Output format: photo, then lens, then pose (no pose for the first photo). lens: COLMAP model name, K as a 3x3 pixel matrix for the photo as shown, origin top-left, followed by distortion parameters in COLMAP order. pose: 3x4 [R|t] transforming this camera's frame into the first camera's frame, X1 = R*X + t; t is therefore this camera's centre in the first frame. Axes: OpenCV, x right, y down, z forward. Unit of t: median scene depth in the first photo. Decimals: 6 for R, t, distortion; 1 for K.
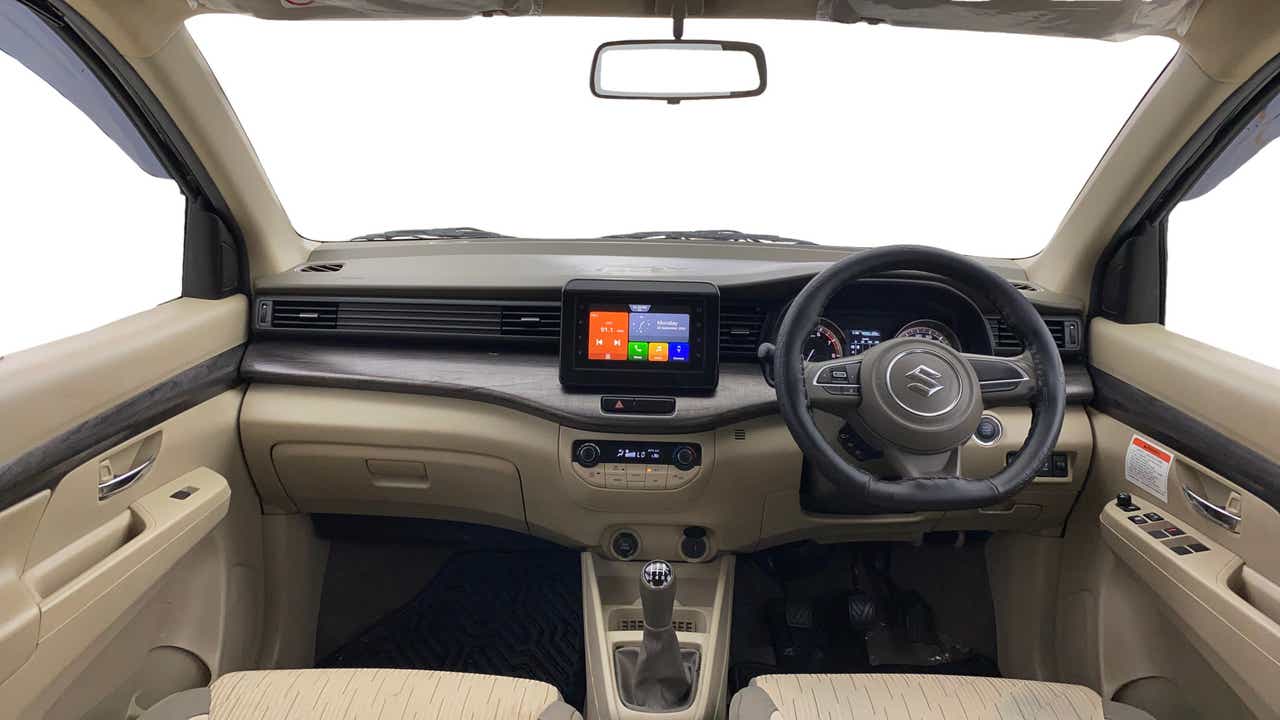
lens RADIAL K [[1038.5, 0, 642.5], [0, 1038.5, 328.5], [0, 0, 1]] dist [0.117935, -0.356504]
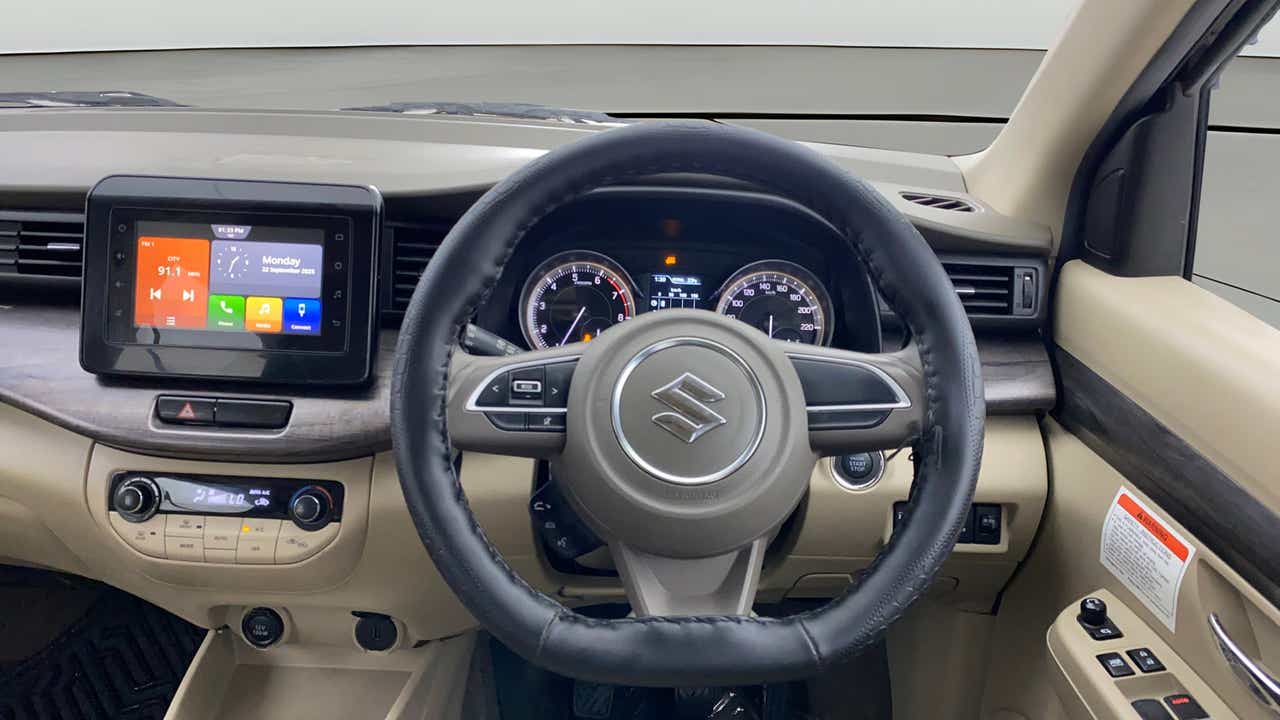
lens RADIAL K [[1058.8, 0, 640.0], [0, 1058.8, 360.0], [0, 0, 1]] dist [0.080134, -0.203741]
pose [[0.999801, 0.019121, 0.005757, 0.208312], [-0.019698, 0.991706, 0.127006, -0.028297], [-0.003281, -0.127094, 0.991885, 0.444971]]
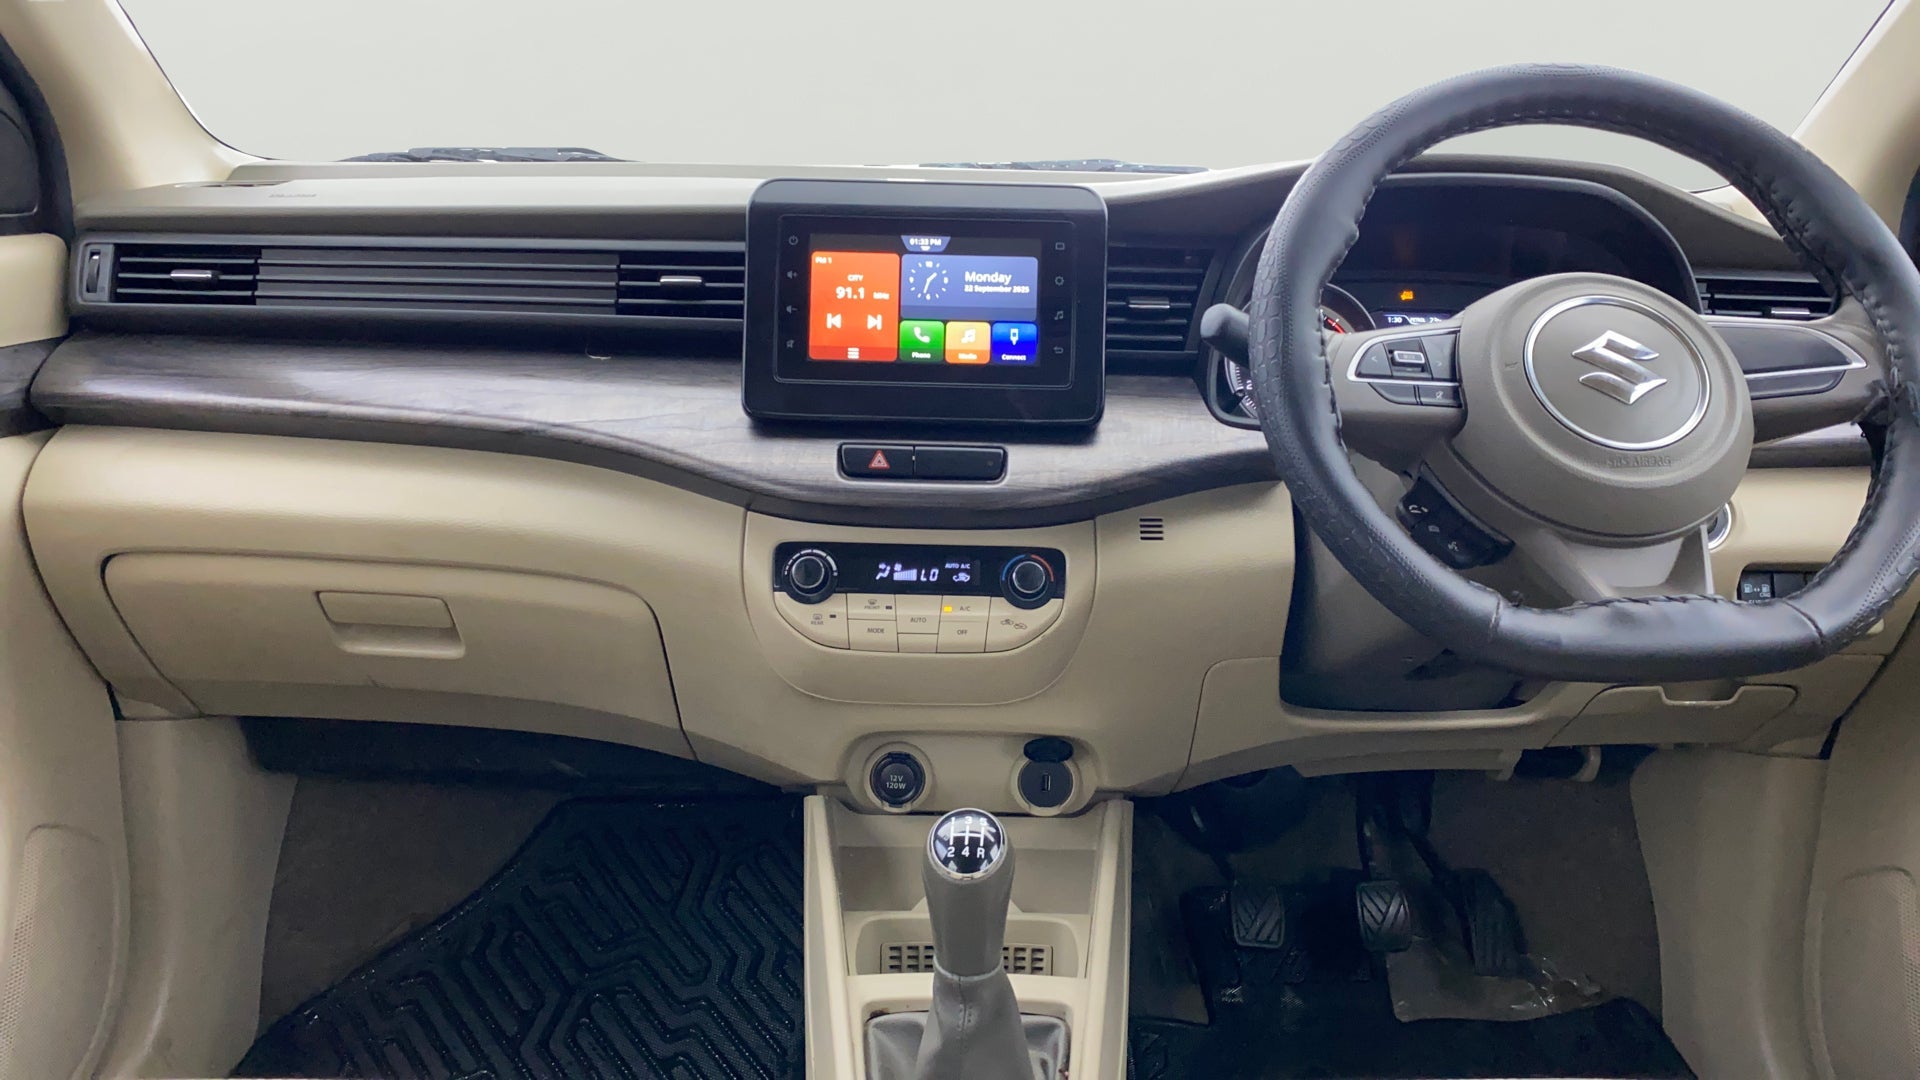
lens RADIAL K [[1564.6, 0, 970.6], [0, 1564.6, 496.9], [0, 0, 1]] dist [0.048334, -0.094266]
pose [[0.999832, -0.002801, 0.018135, 0.004224], [0.002499, 0.999858, 0.016646, 0.077027], [-0.018179, -0.016597, 0.999697, 0.334401]]
